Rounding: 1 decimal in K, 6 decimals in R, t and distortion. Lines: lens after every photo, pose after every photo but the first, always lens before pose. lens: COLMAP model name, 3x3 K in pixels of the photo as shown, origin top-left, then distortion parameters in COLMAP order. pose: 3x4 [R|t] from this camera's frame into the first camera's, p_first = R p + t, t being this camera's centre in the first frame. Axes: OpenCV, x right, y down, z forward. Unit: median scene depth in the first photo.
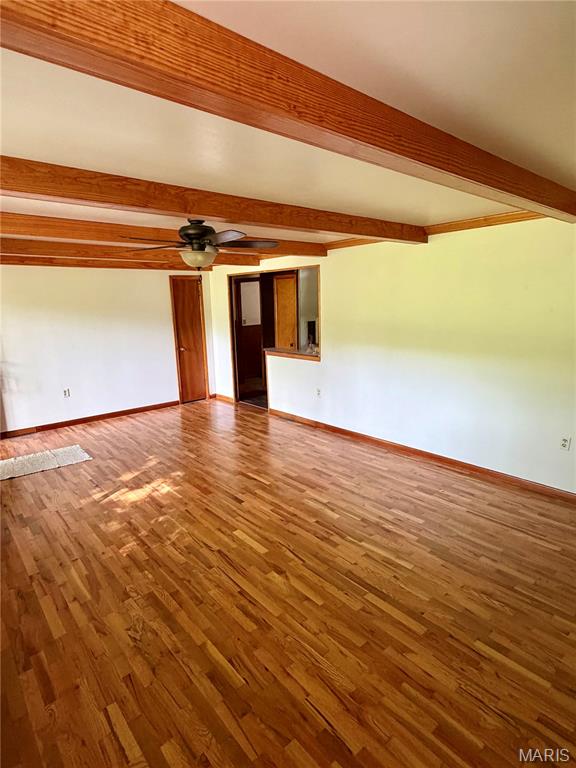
lens RADIAL K [[417.7, 0, 288.0], [0, 417.7, 384.9], [0, 0, 1]] dist [0.002193, 0.000442]
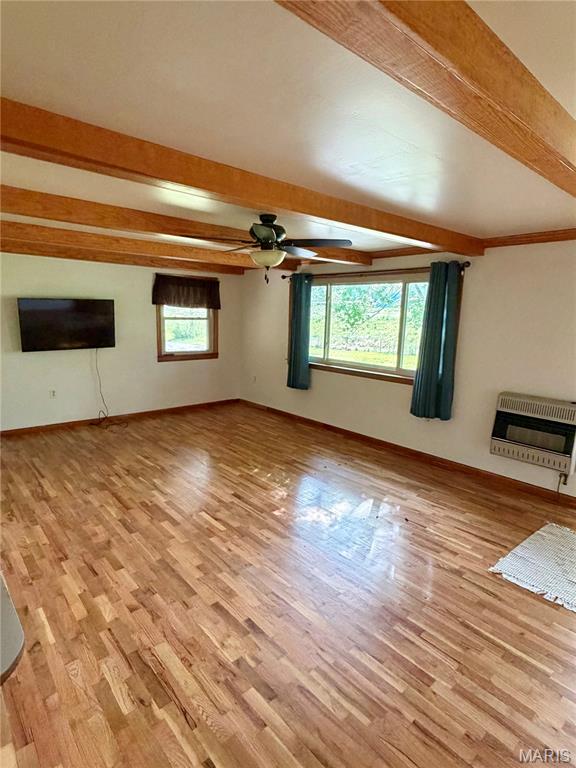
lens RADIAL K [[417.7, 0, 288.7], [0, 417.7, 384.2], [0, 0, 1]] dist [0.002193, 0.000442]
pose [[-0.999978, -0.003855, -0.005390, -0.224190], [-0.005583, 0.928338, 0.371695, -0.335677], [0.003571, 0.371717, -0.928339, 1.735825]]
